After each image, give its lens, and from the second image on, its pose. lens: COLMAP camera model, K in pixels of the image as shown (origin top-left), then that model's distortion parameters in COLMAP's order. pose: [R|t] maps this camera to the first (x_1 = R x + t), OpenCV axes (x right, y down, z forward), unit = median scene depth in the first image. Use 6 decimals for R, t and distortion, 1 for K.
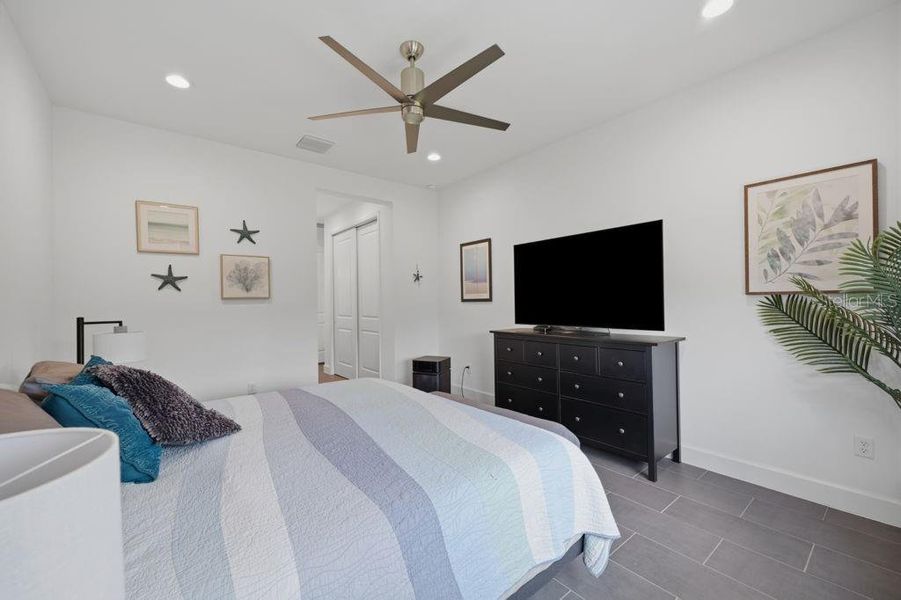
lens RADIAL K [[366.4, 0, 444.0], [0, 366.4, 300.9], [0, 0, 1]] dist [-0.000275, 0.000054]
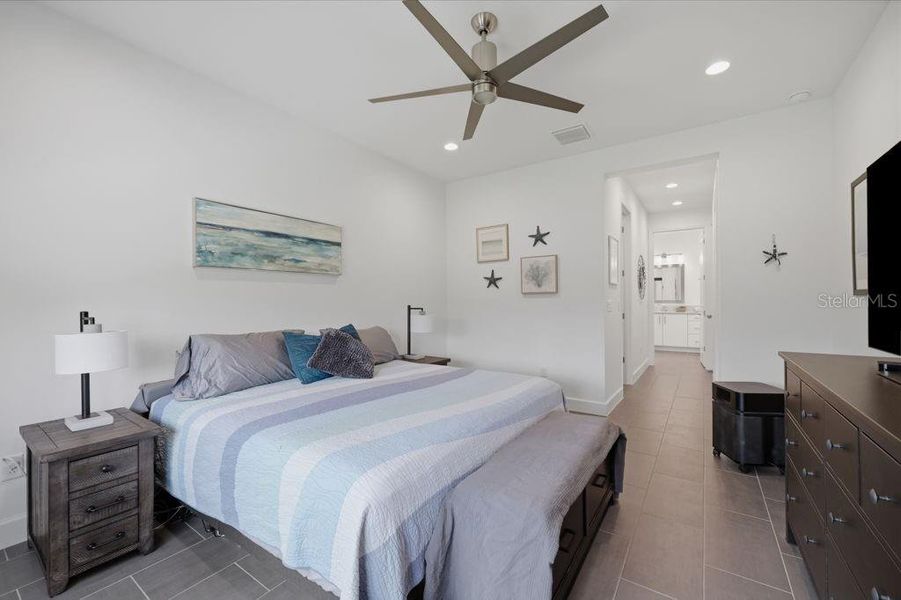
lens RADIAL K [[366.4, 0, 445.7], [0, 366.4, 300.3], [0, 0, 1]] dist [-0.000275, 0.000054]
pose [[0.271047, 0.014886, -0.962451, 0.506210], [0.007786, 0.999814, 0.017656, -0.006516], [0.962534, -0.012280, 0.270881, 0.407948]]
